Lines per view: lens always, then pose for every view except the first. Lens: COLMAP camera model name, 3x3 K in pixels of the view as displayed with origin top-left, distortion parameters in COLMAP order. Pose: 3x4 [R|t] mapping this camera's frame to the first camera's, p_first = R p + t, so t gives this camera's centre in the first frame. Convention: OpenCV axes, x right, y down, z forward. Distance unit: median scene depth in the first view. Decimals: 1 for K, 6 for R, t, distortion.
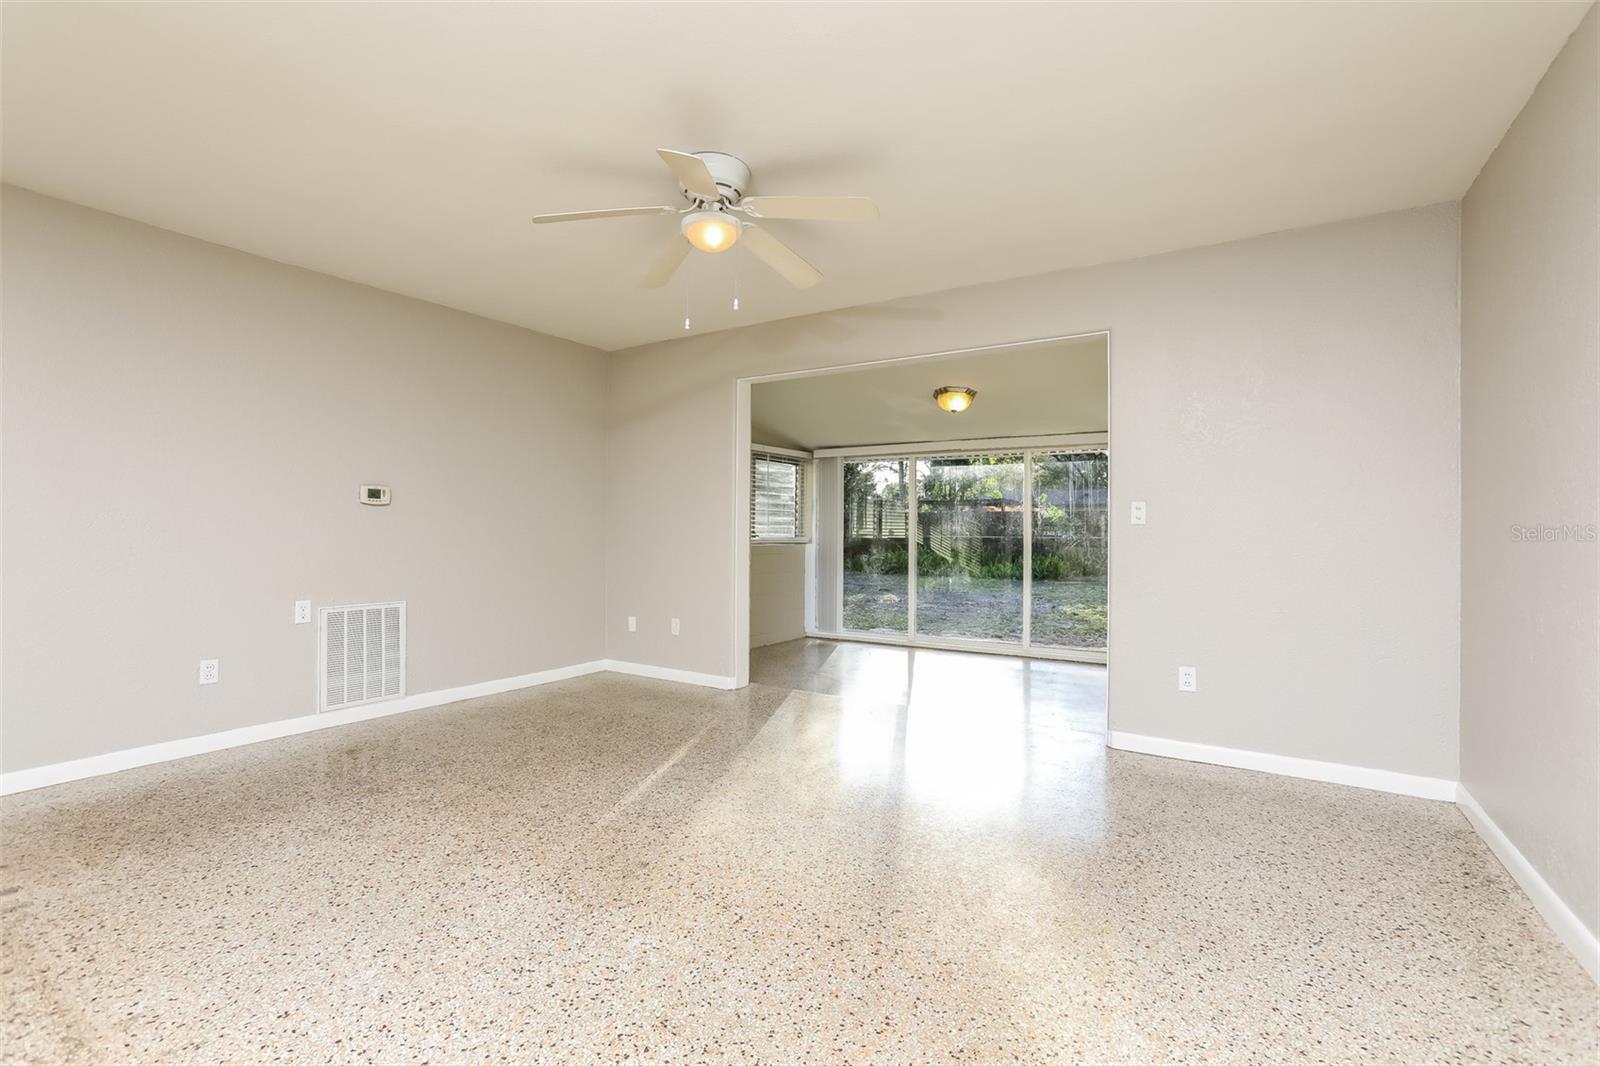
lens RADIAL K [[731.4, 0, 800.9], [0, 731.4, 531.6], [0, 0, 1]] dist [-0.011384, 0.000554]
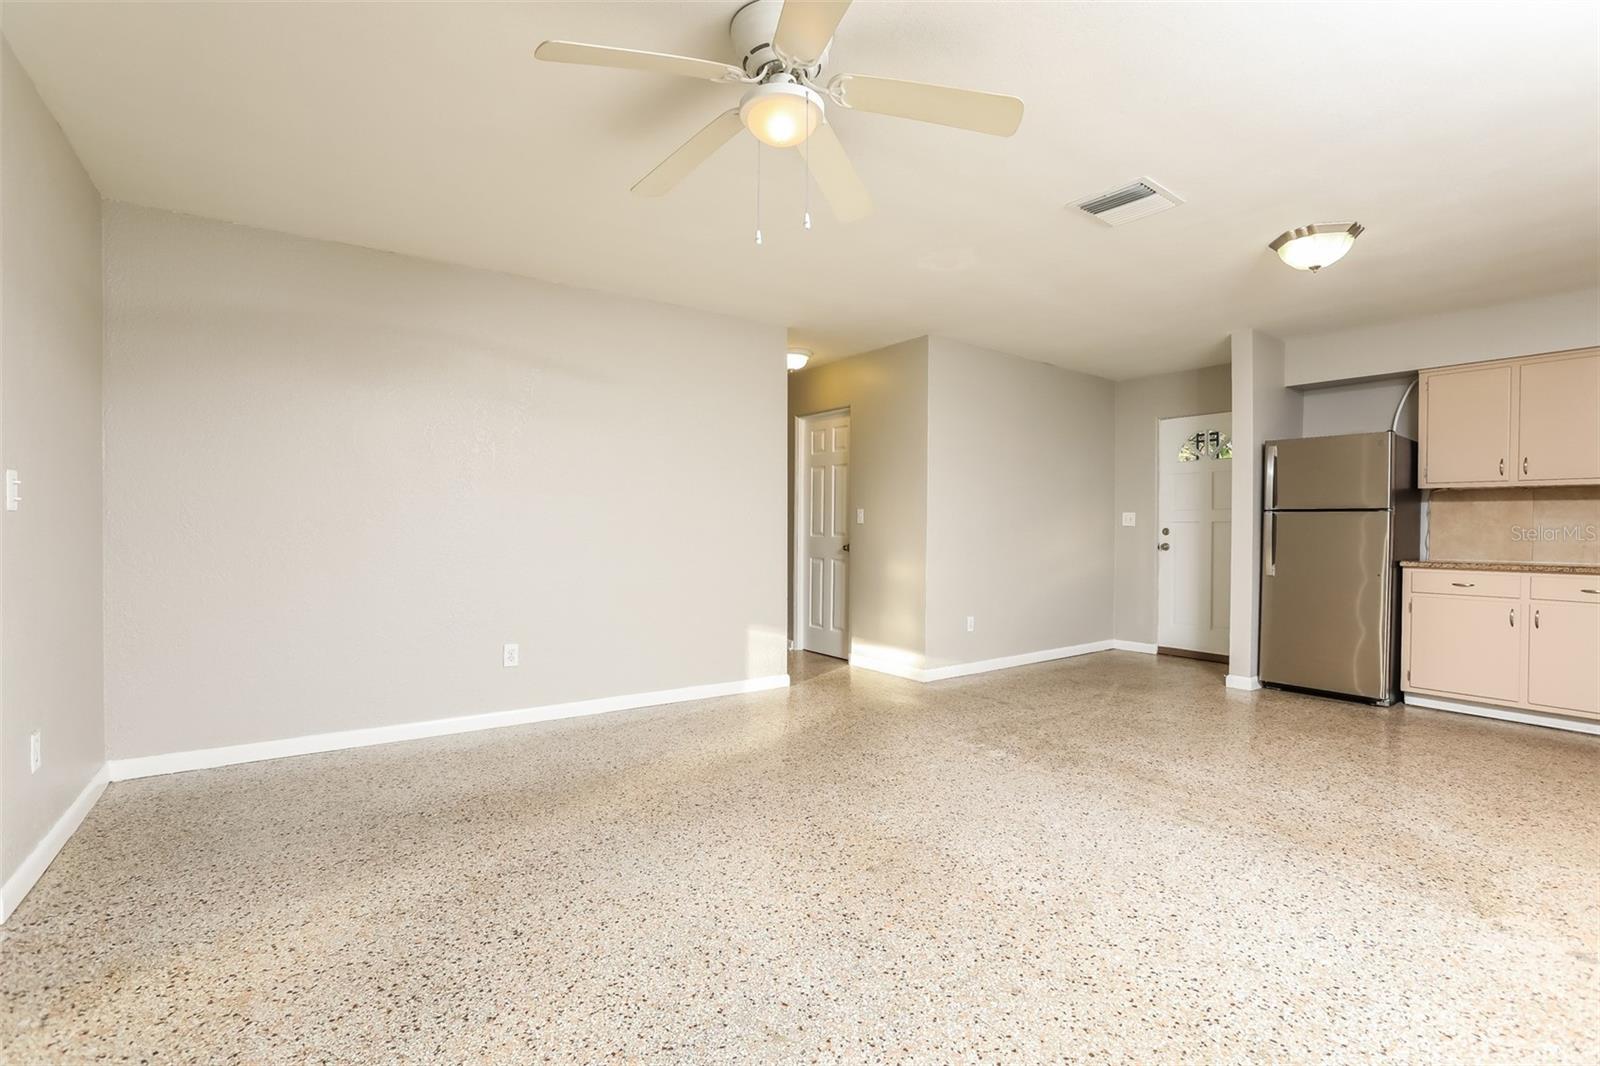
lens RADIAL K [[731.4, 0, 792.8], [0, 731.4, 530.7], [0, 0, 1]] dist [-0.011384, 0.000554]
pose [[-0.926878, -0.015326, 0.375049, -0.494931], [-0.014559, 0.999882, 0.004879, -0.004788], [-0.375079, -0.000938, -0.926992, 2.017041]]
